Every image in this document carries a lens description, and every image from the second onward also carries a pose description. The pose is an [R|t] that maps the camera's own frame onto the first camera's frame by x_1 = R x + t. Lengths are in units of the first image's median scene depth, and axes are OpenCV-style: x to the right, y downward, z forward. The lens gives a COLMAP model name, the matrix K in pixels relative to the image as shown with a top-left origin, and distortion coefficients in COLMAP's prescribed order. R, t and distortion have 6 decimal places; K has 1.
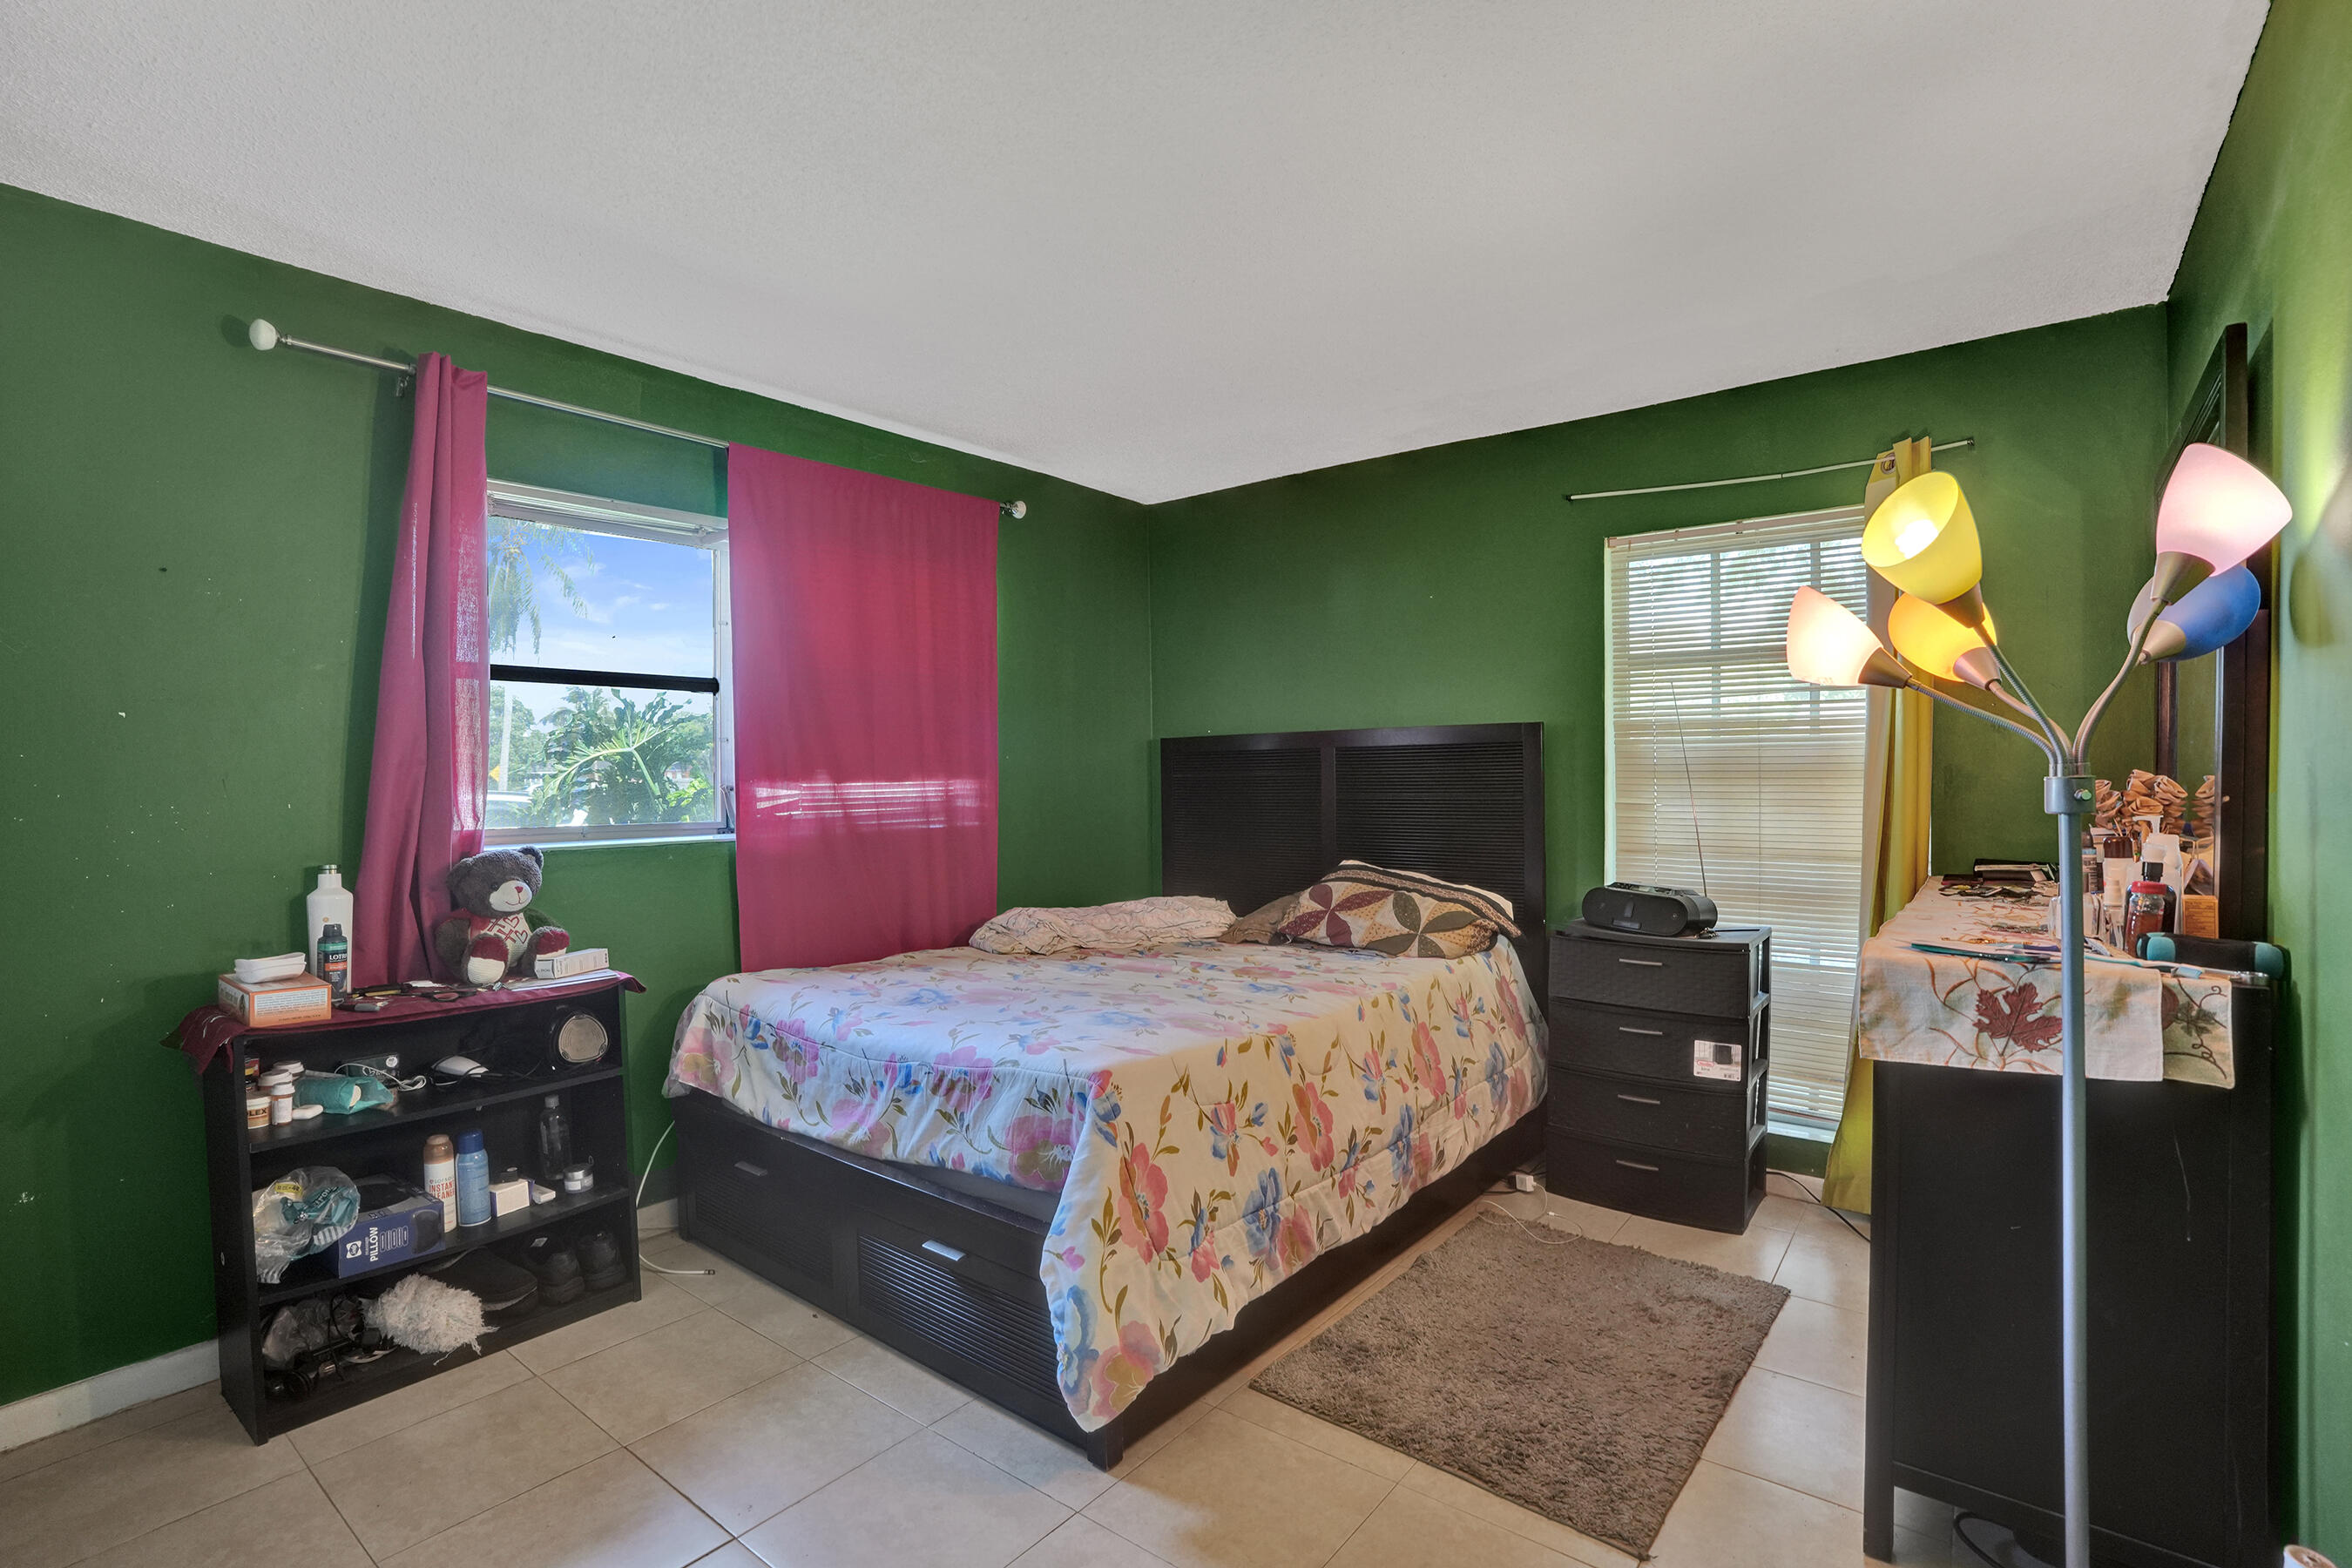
lens RADIAL K [[1090.7, 0, 1180.2], [0, 1090.7, 773.1], [0, 0, 1]] dist [-0.066180, 0.023636]
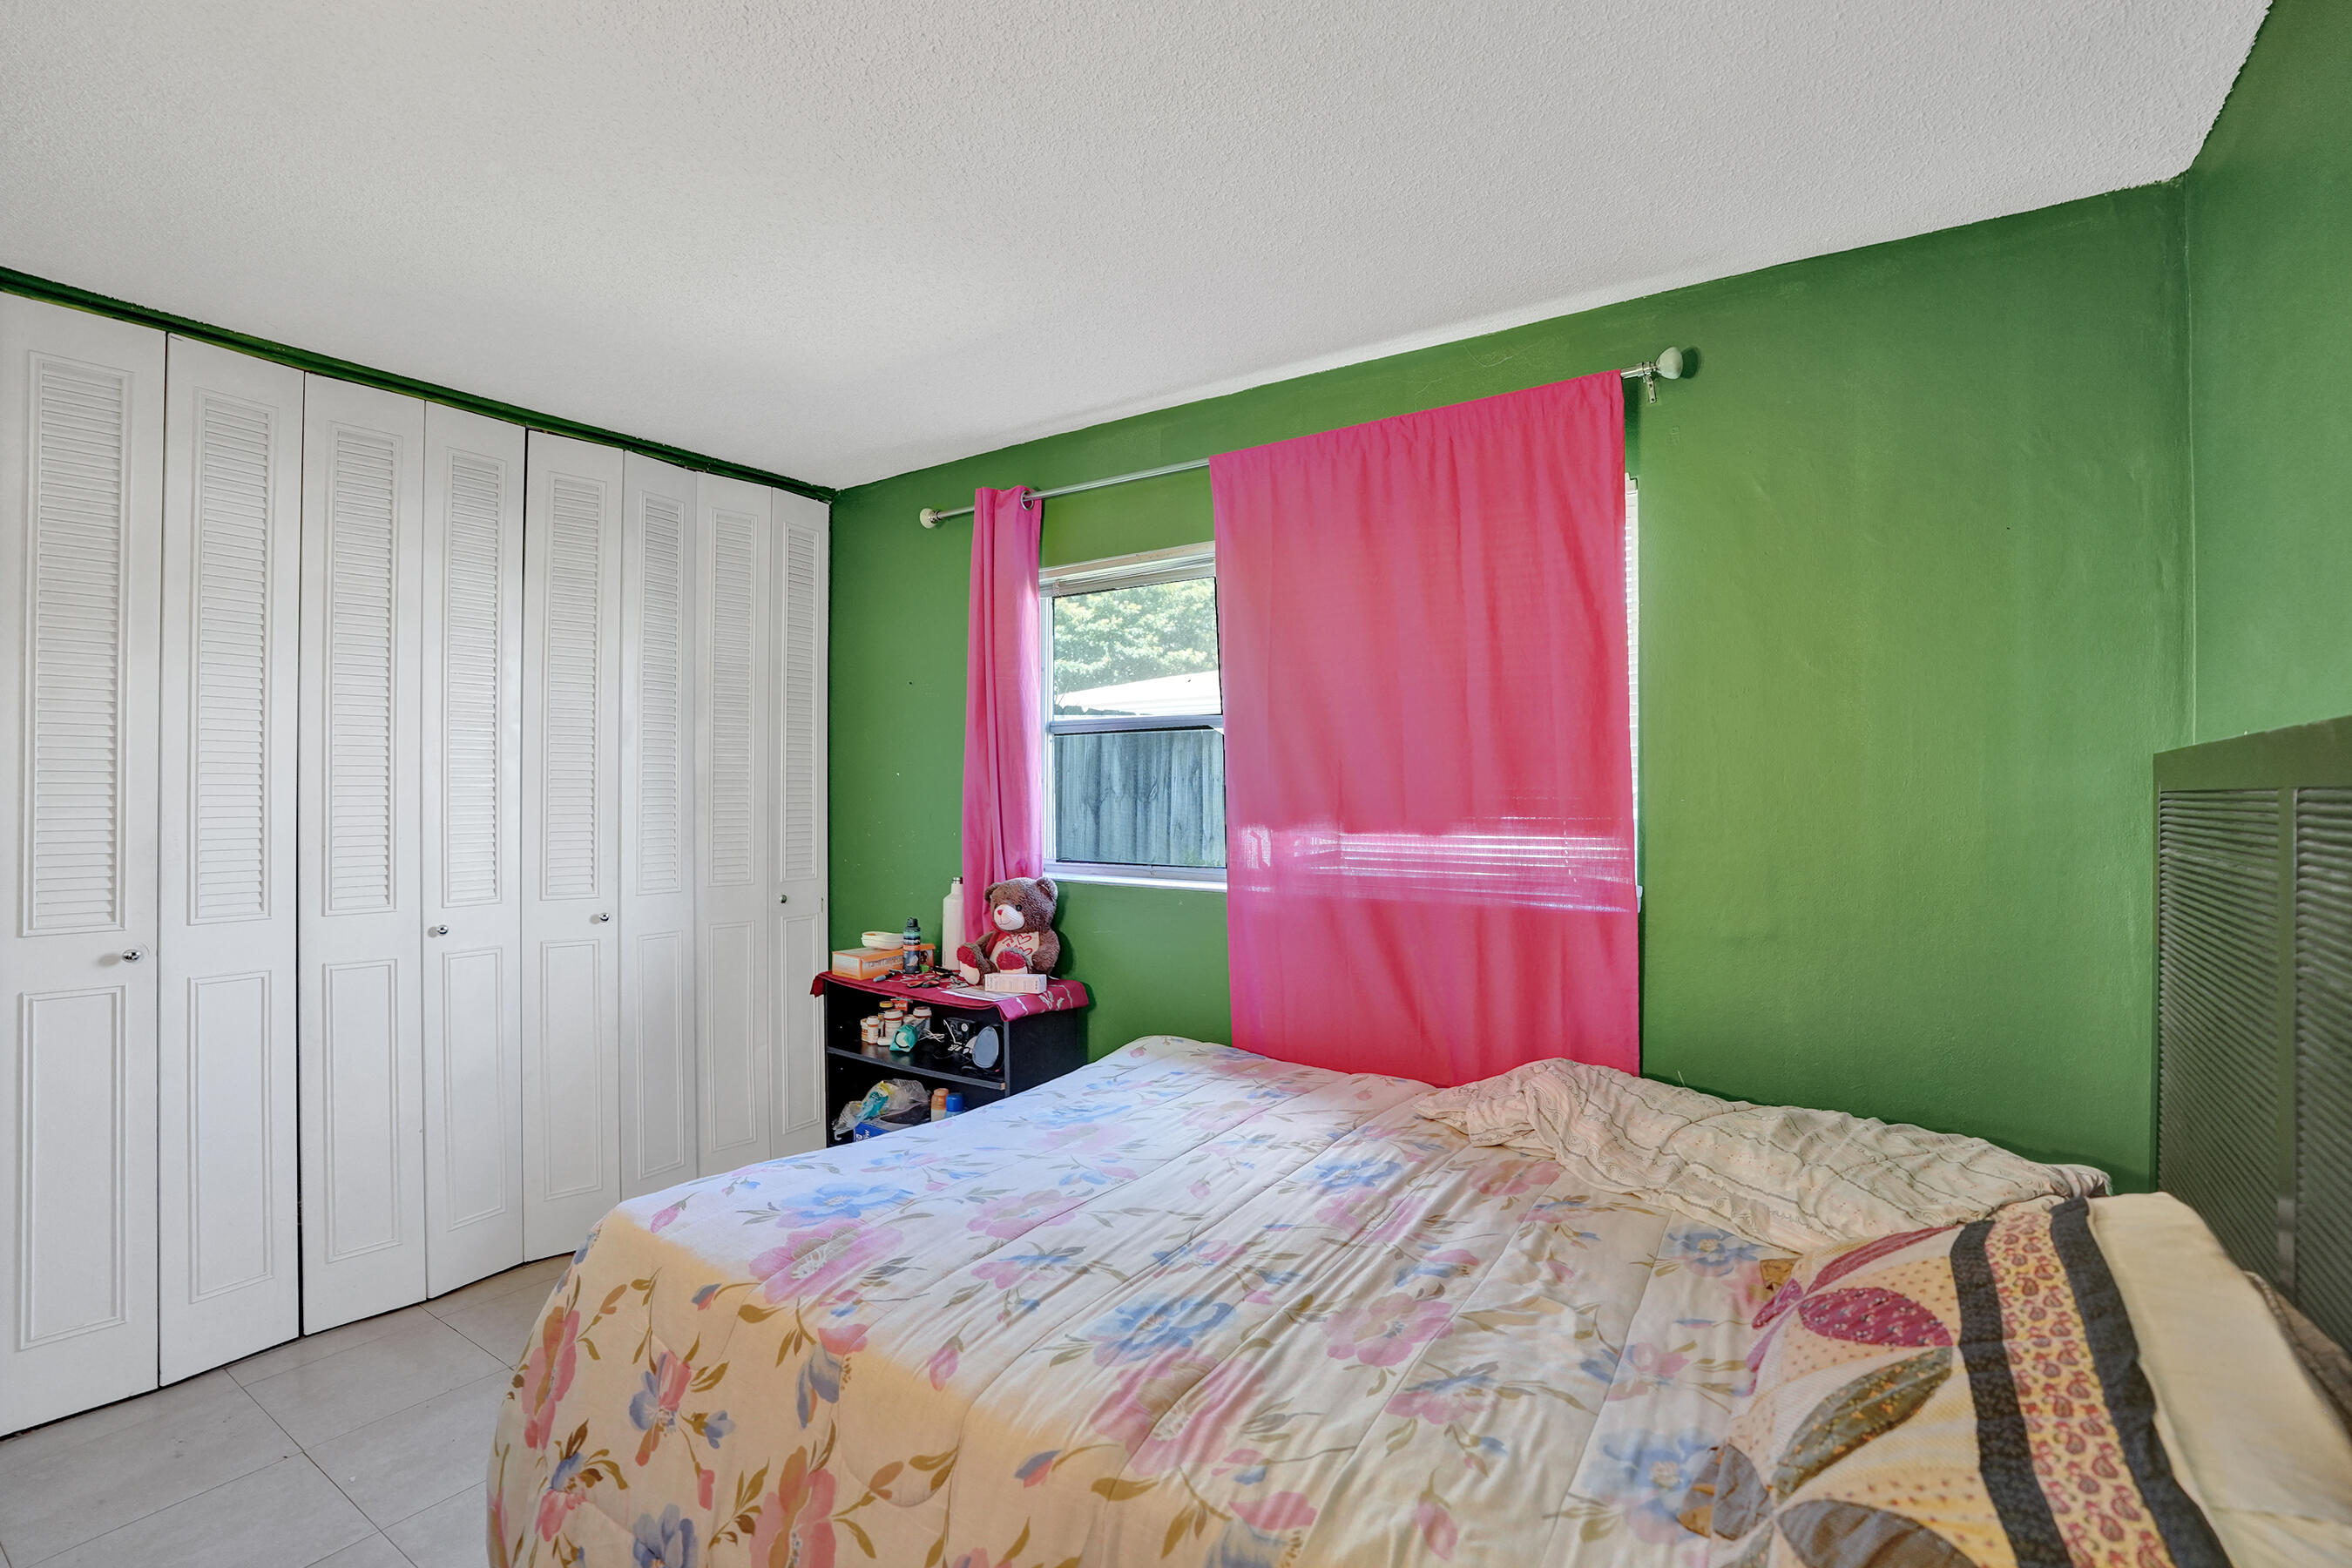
lens RADIAL K [[1090.7, 0, 1172.4], [0, 1090.7, 788.6], [0, 0, 1]] dist [-0.066180, 0.023636]
pose [[0.066369, 0.008257, -0.997761, 0.578053], [-0.000156, 0.999966, 0.008265, -0.037930], [0.997795, -0.000393, 0.066368, 1.042077]]
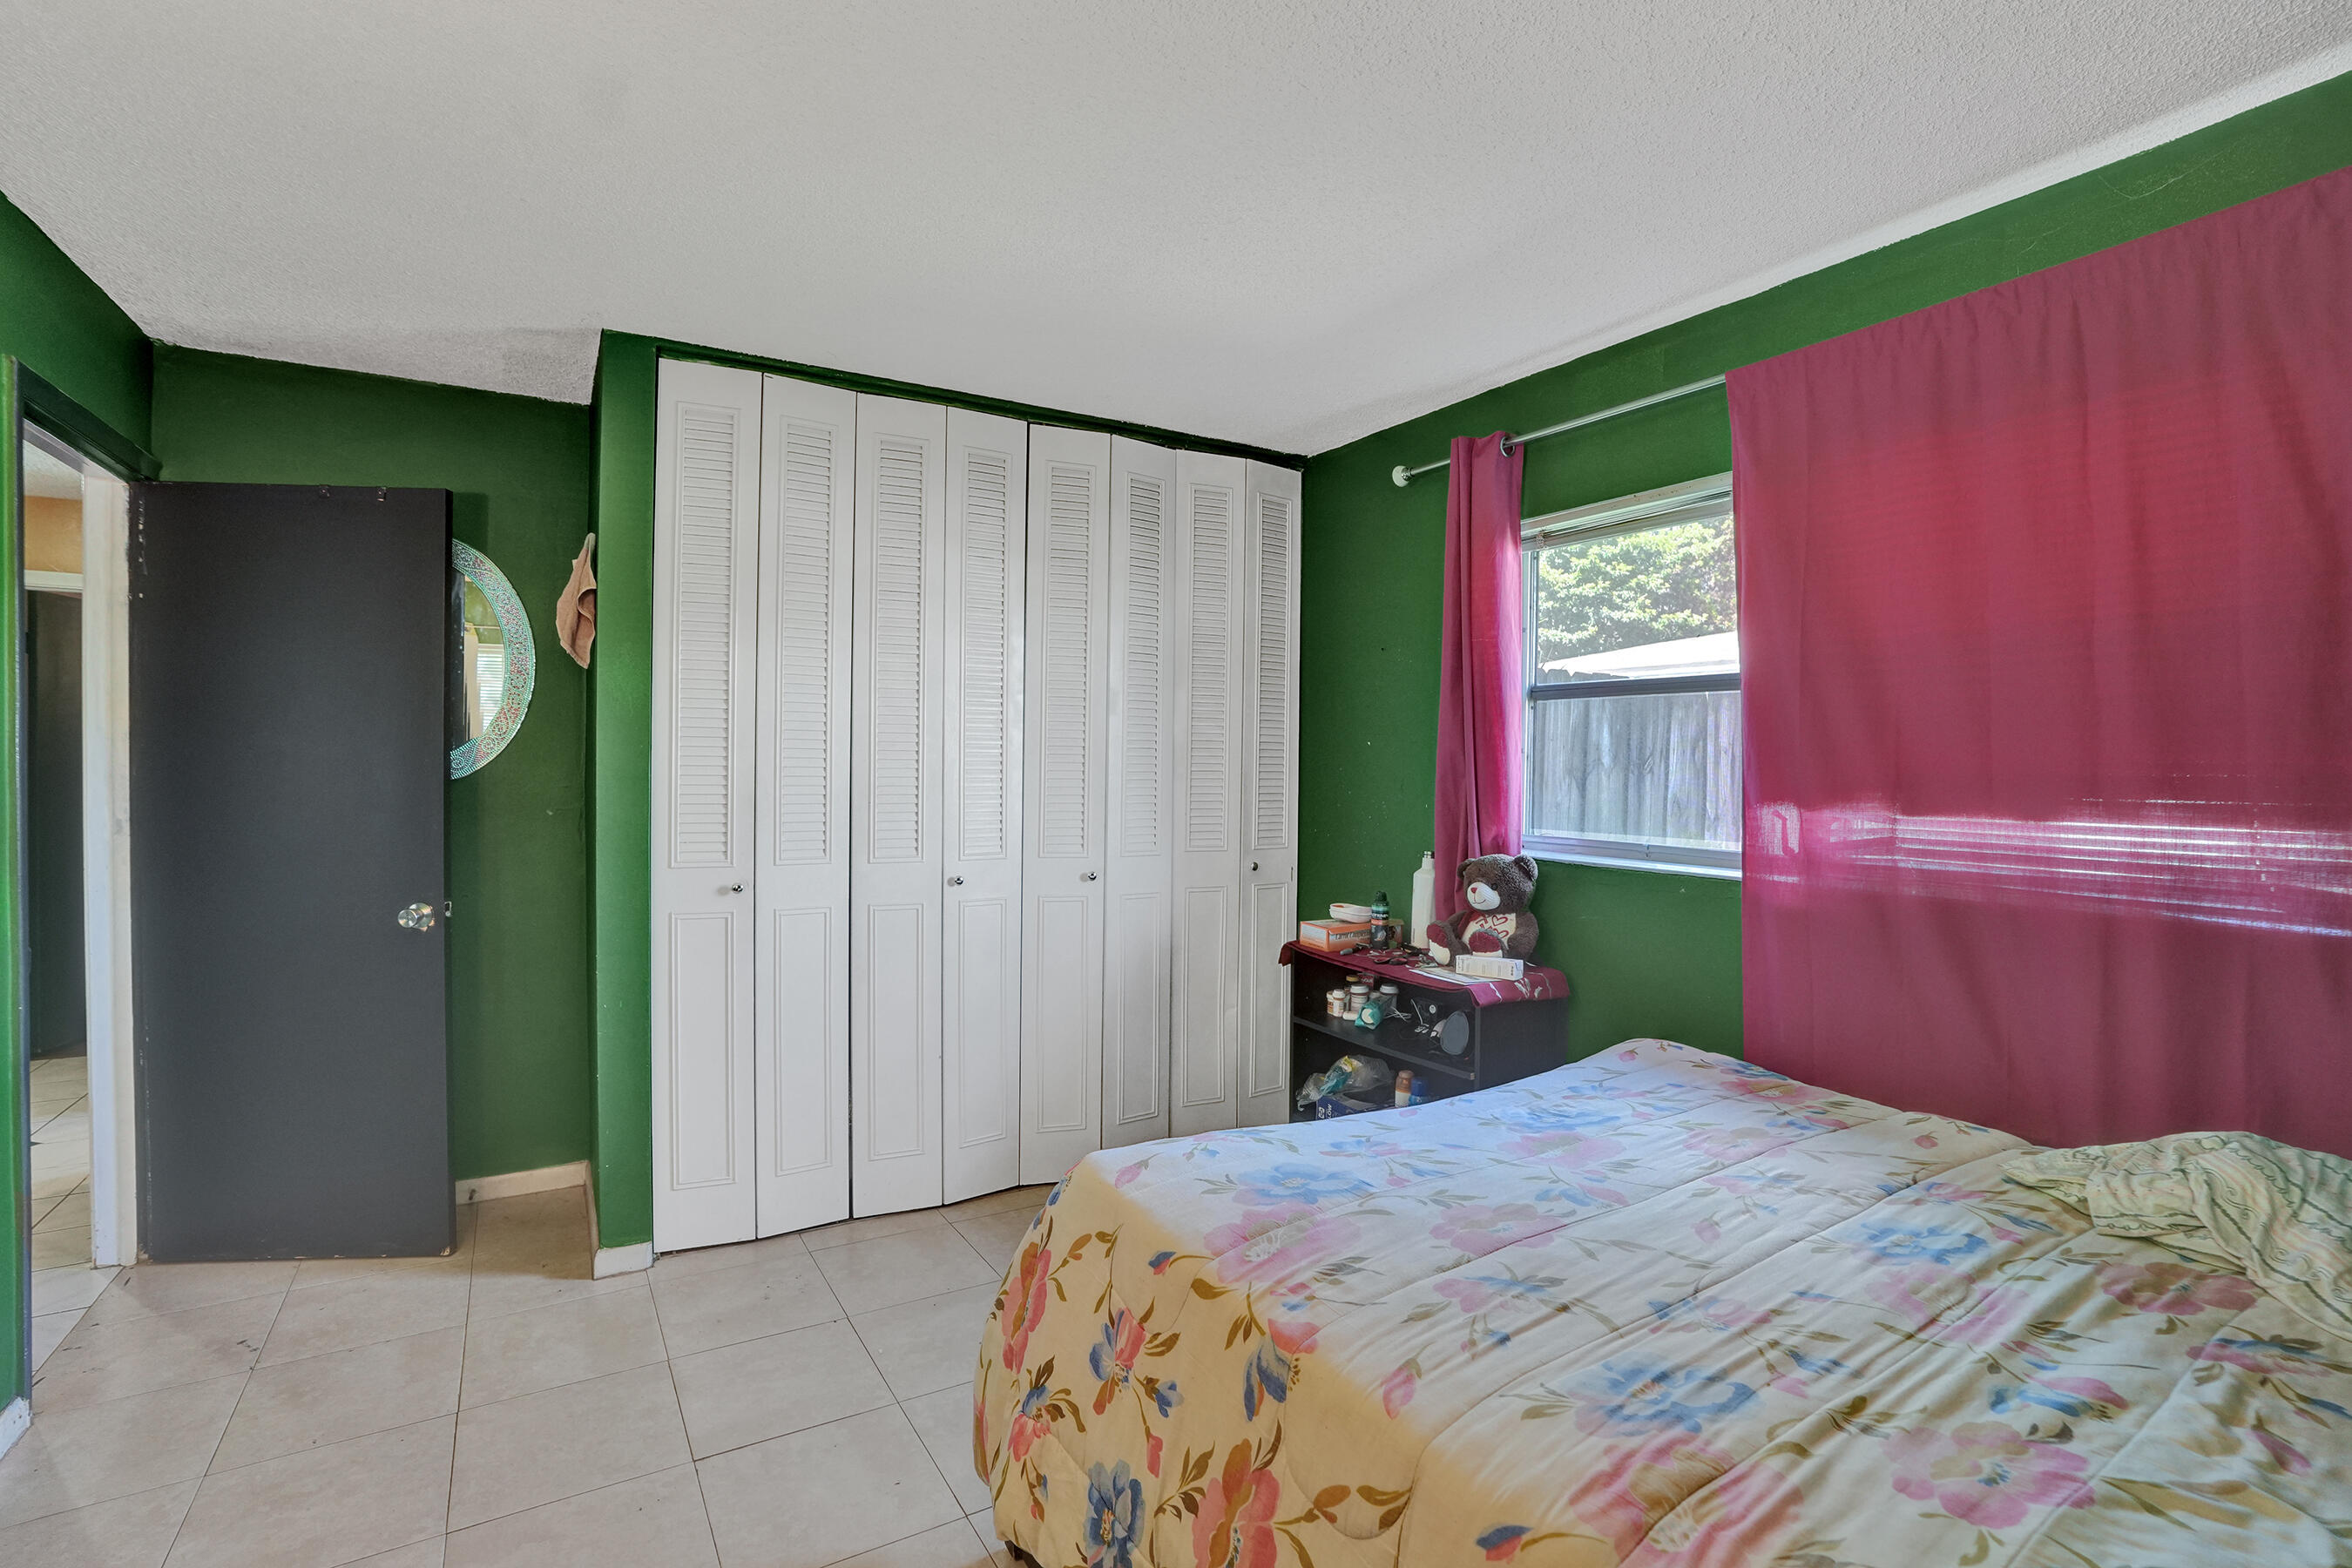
lens RADIAL K [[1090.7, 0, 1172.2], [0, 1090.7, 779.8], [0, 0, 1]] dist [-0.066180, 0.023636]
pose [[-0.353214, 0.020803, -0.935311, 0.525997], [-0.006478, 0.999674, 0.024681, -0.031614], [0.935520, 0.014776, -0.352965, 1.034387]]
